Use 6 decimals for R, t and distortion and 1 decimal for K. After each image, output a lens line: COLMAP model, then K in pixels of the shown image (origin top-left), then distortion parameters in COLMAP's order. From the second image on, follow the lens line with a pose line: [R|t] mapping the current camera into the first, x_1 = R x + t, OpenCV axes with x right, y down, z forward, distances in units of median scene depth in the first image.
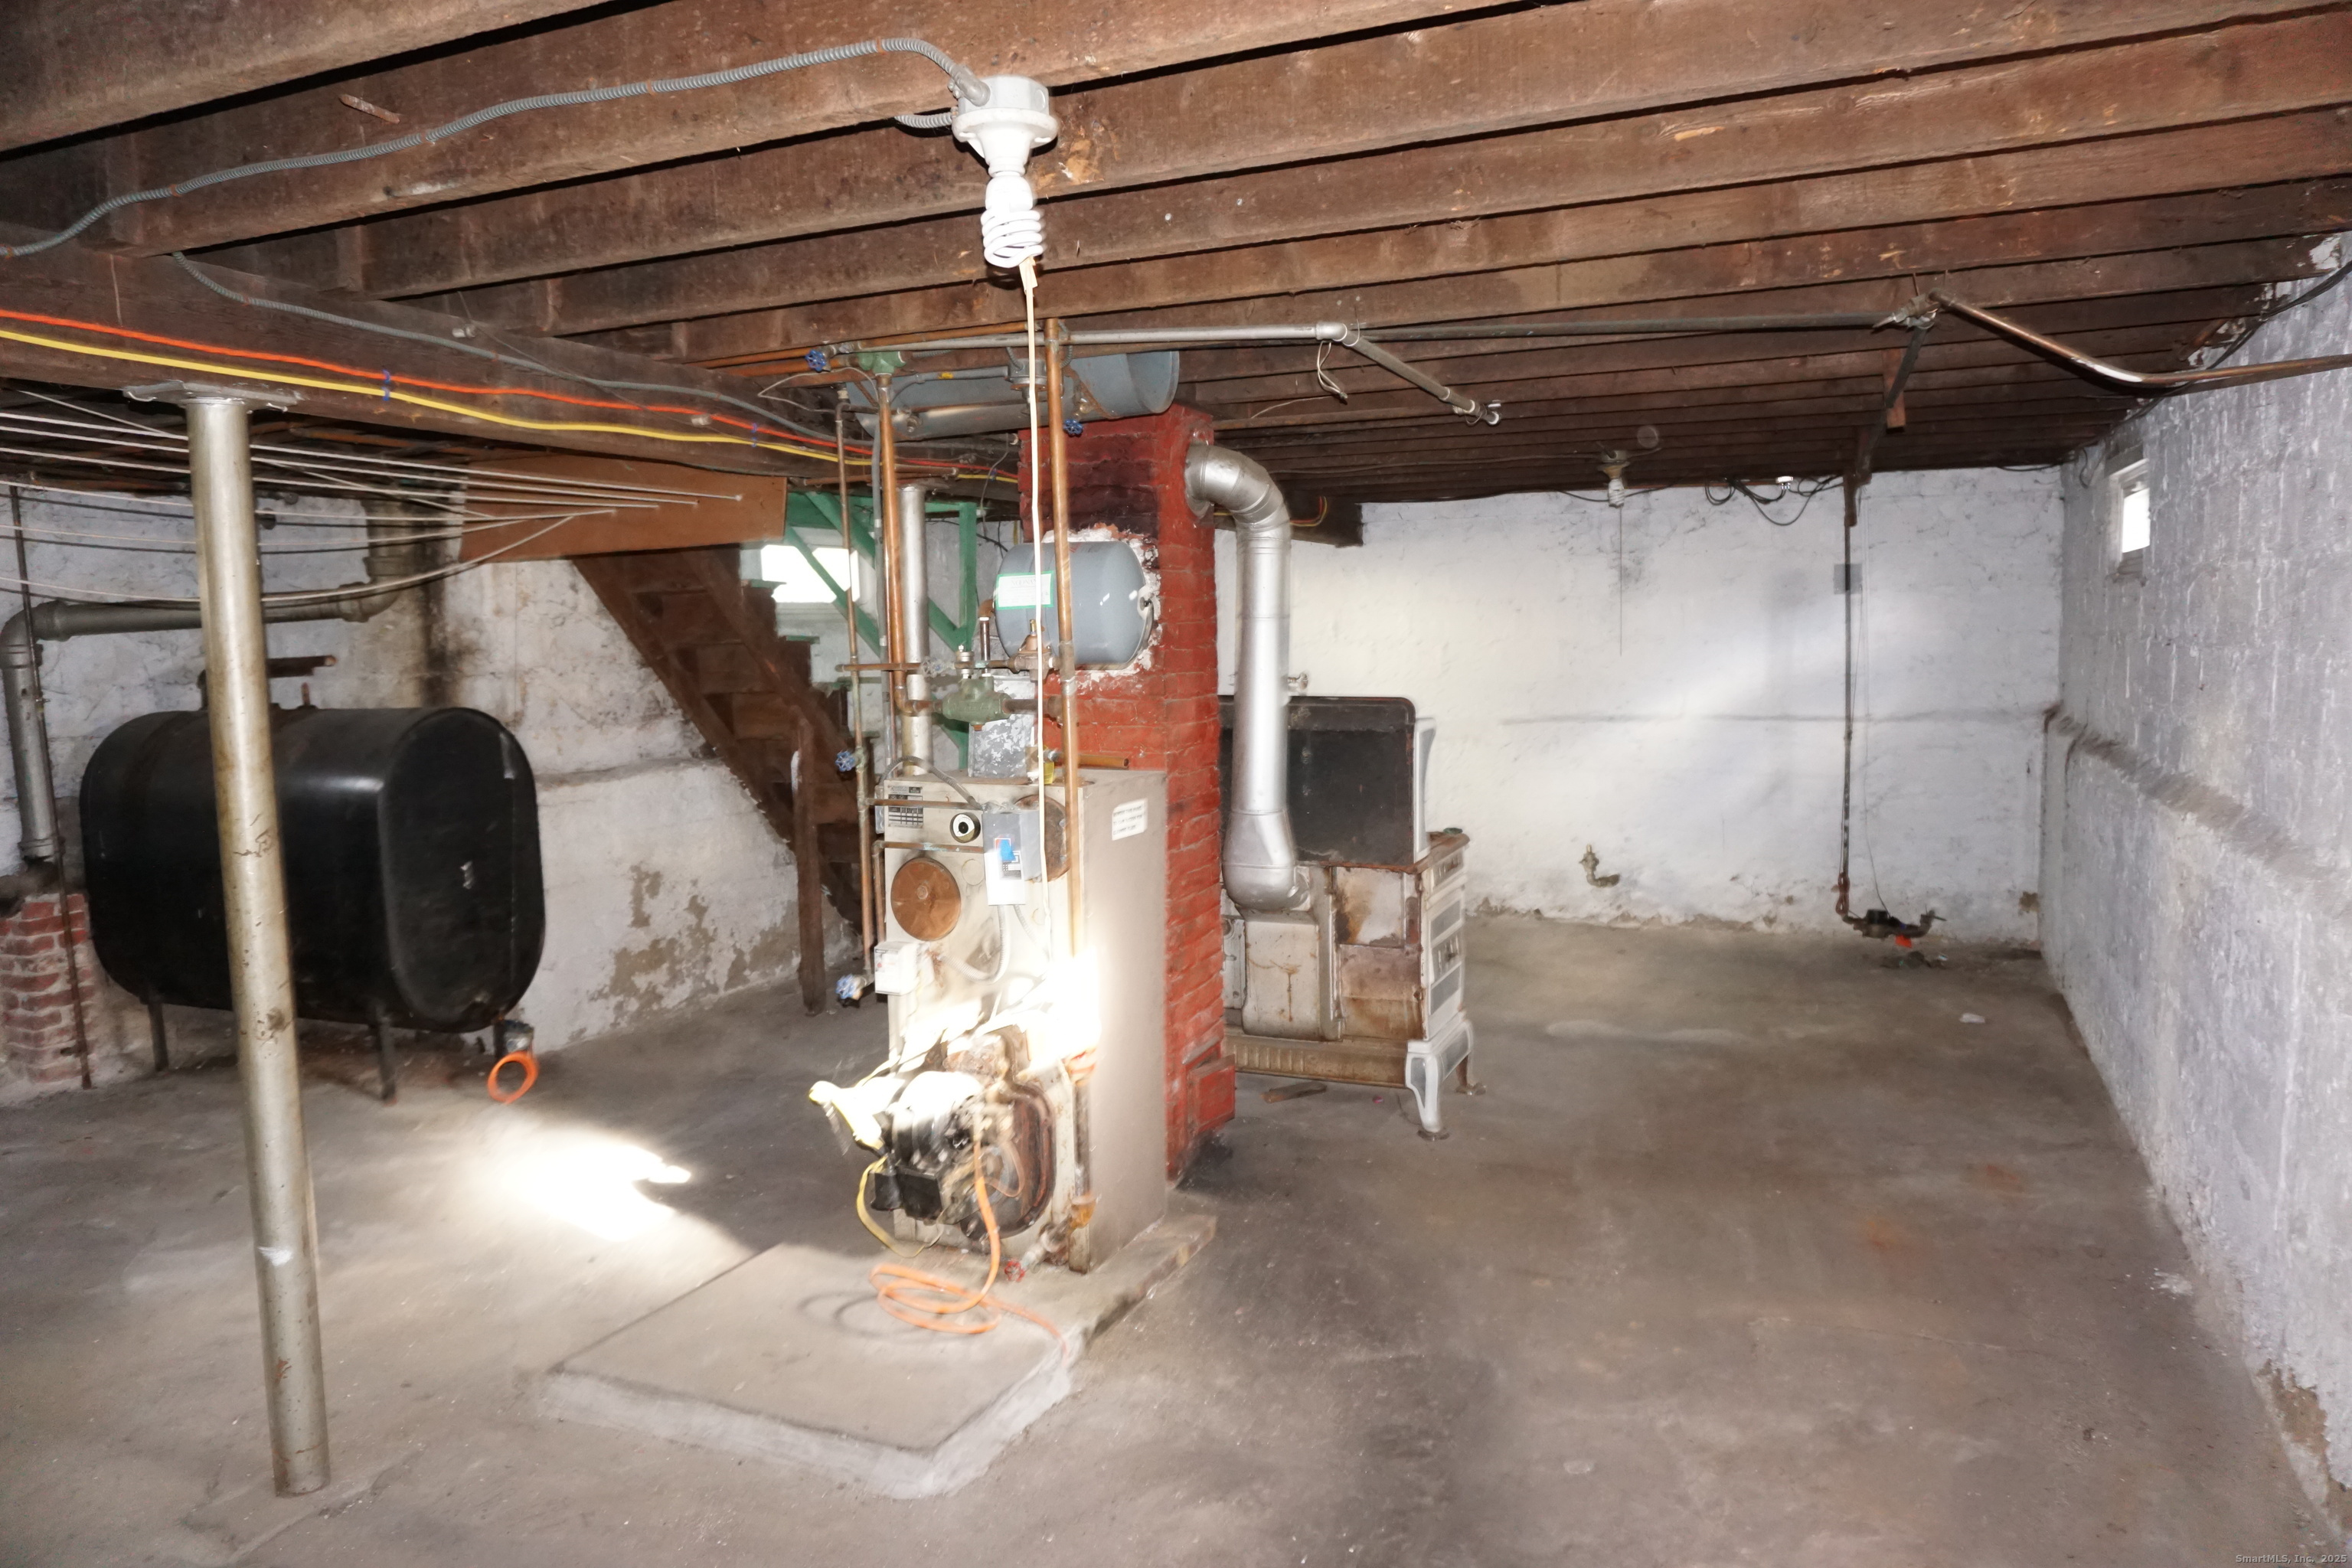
lens RADIAL K [[1590.7, 0, 1170.3], [0, 1590.7, 779.2], [0, 0, 1]] dist [-0.028326, 0.035384]
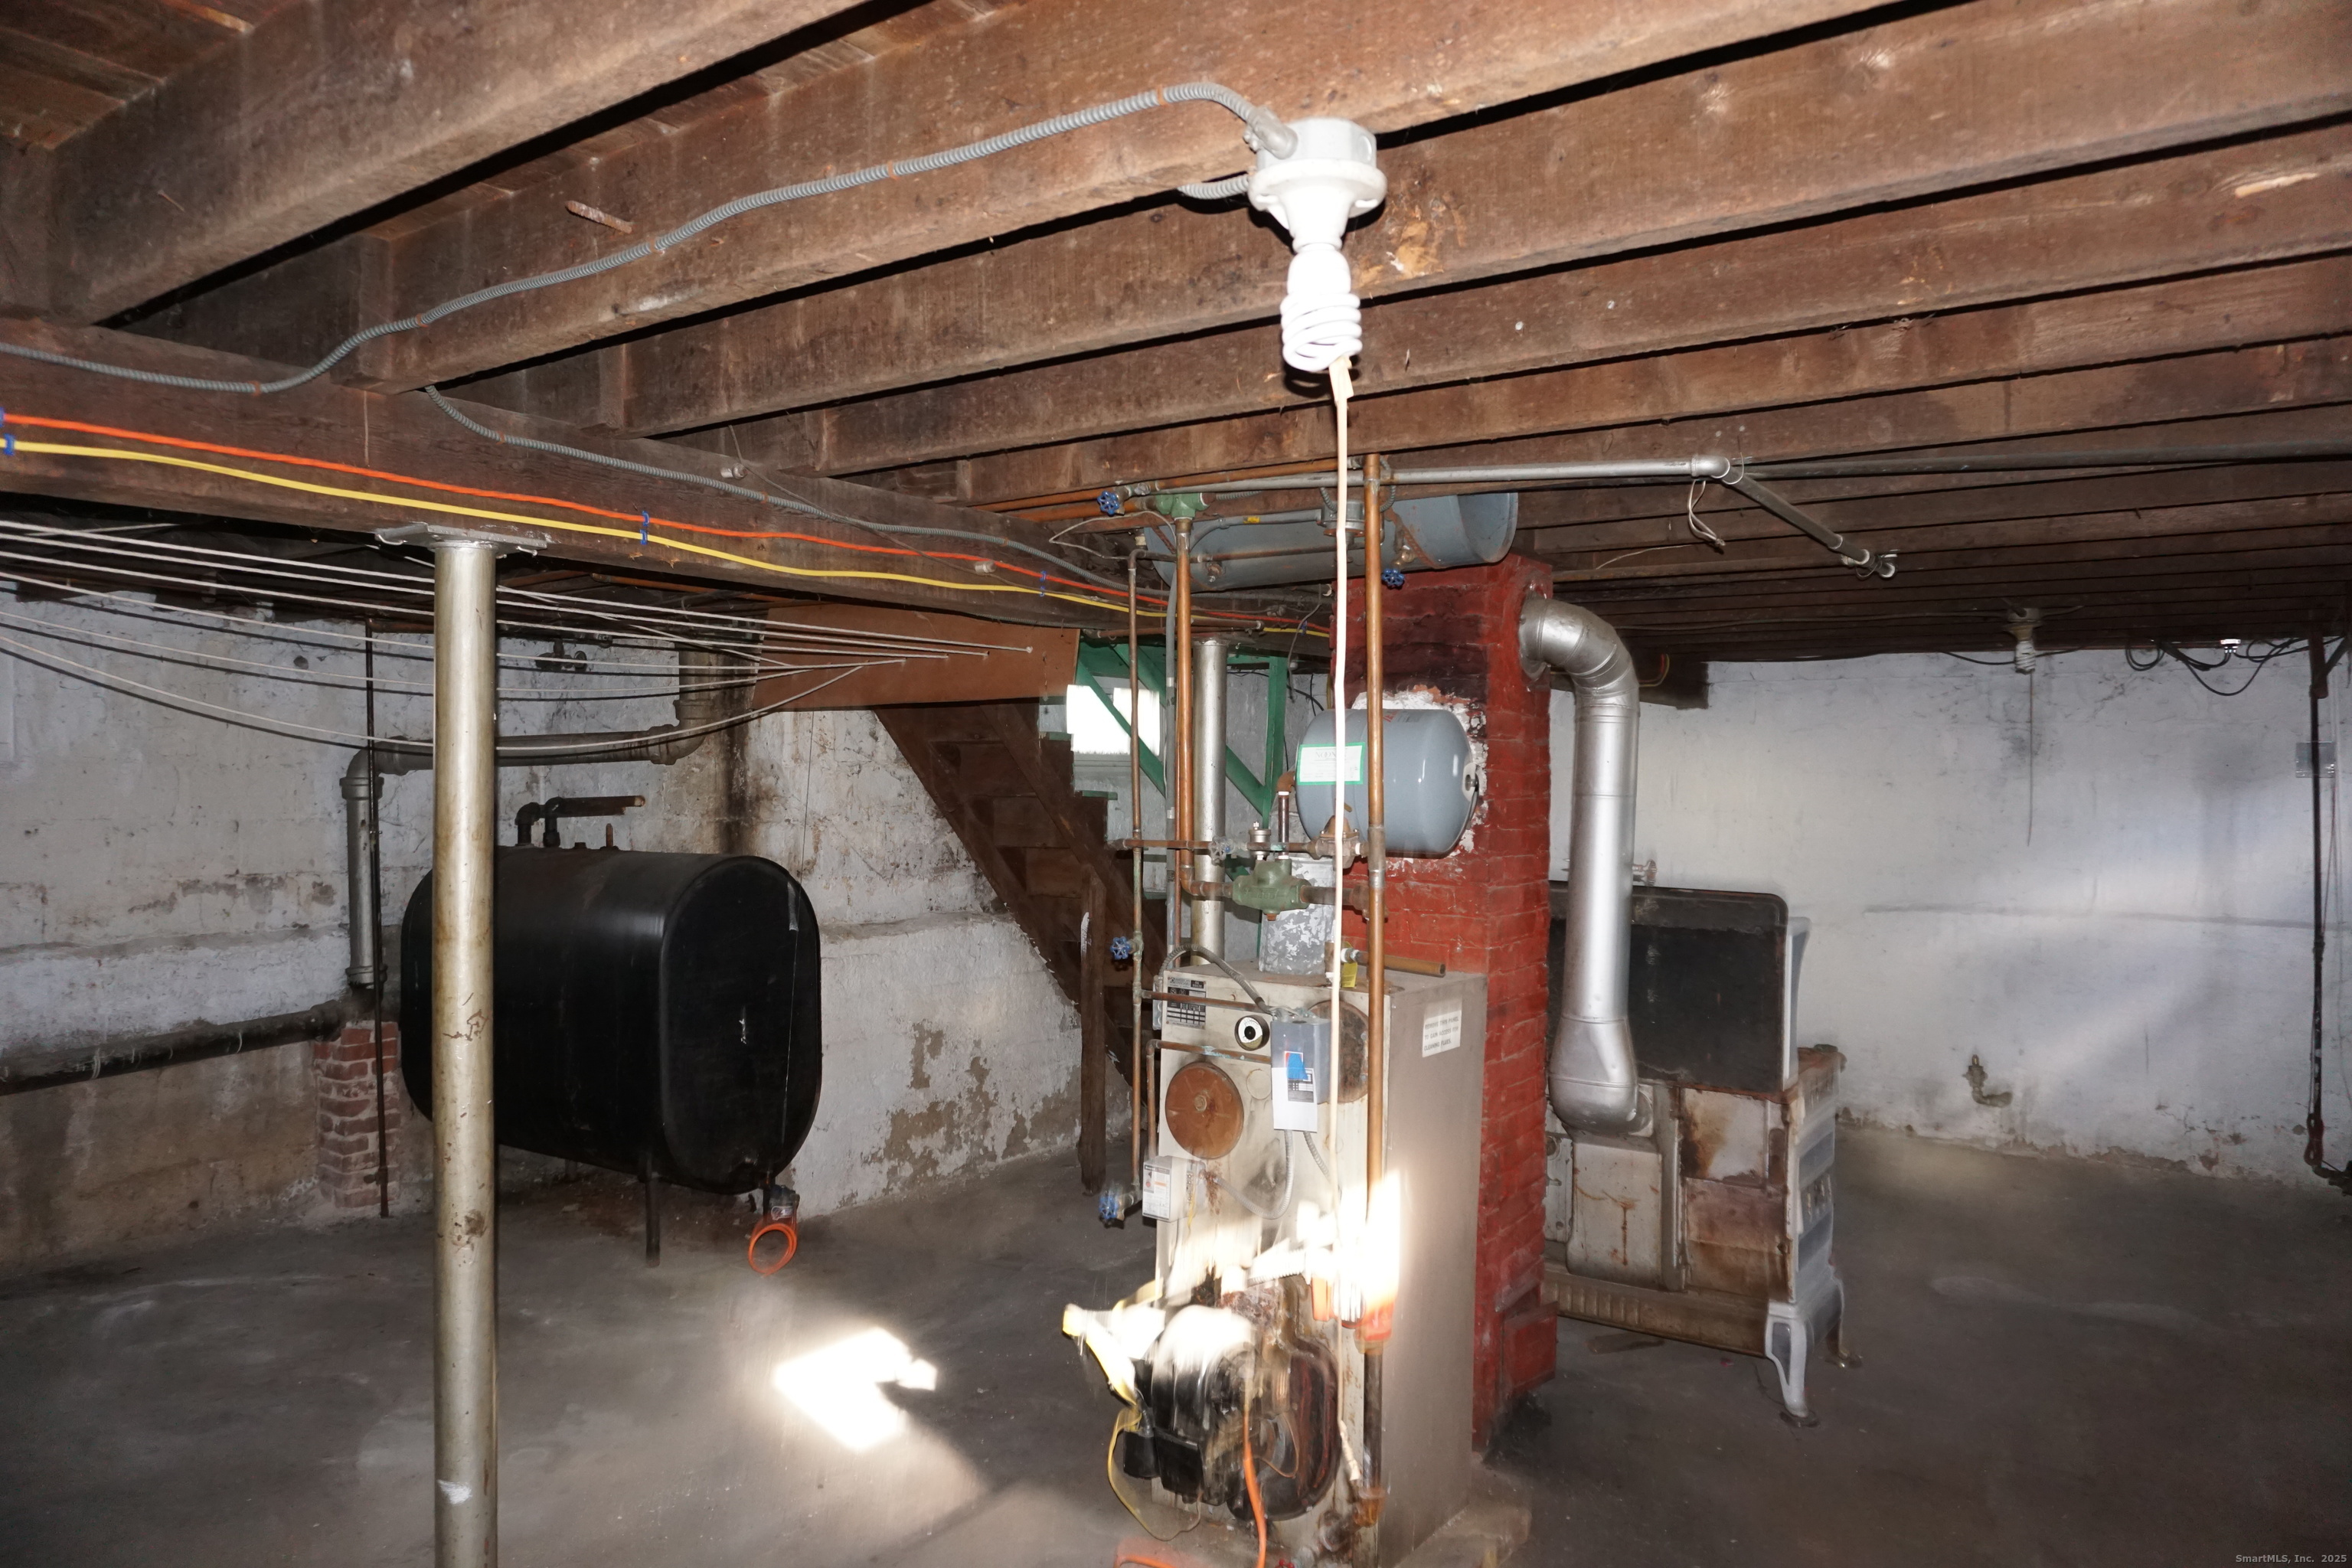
lens RADIAL K [[1590.7, 0, 1171.7], [0, 1590.7, 783.7], [0, 0, 1]] dist [-0.028326, 0.035384]
pose [[0.980728, 0.030115, -0.193043, -0.008000], [-0.047046, 0.995377, -0.083730, -0.028041], [0.189629, 0.091198, 0.977611, 0.124540]]
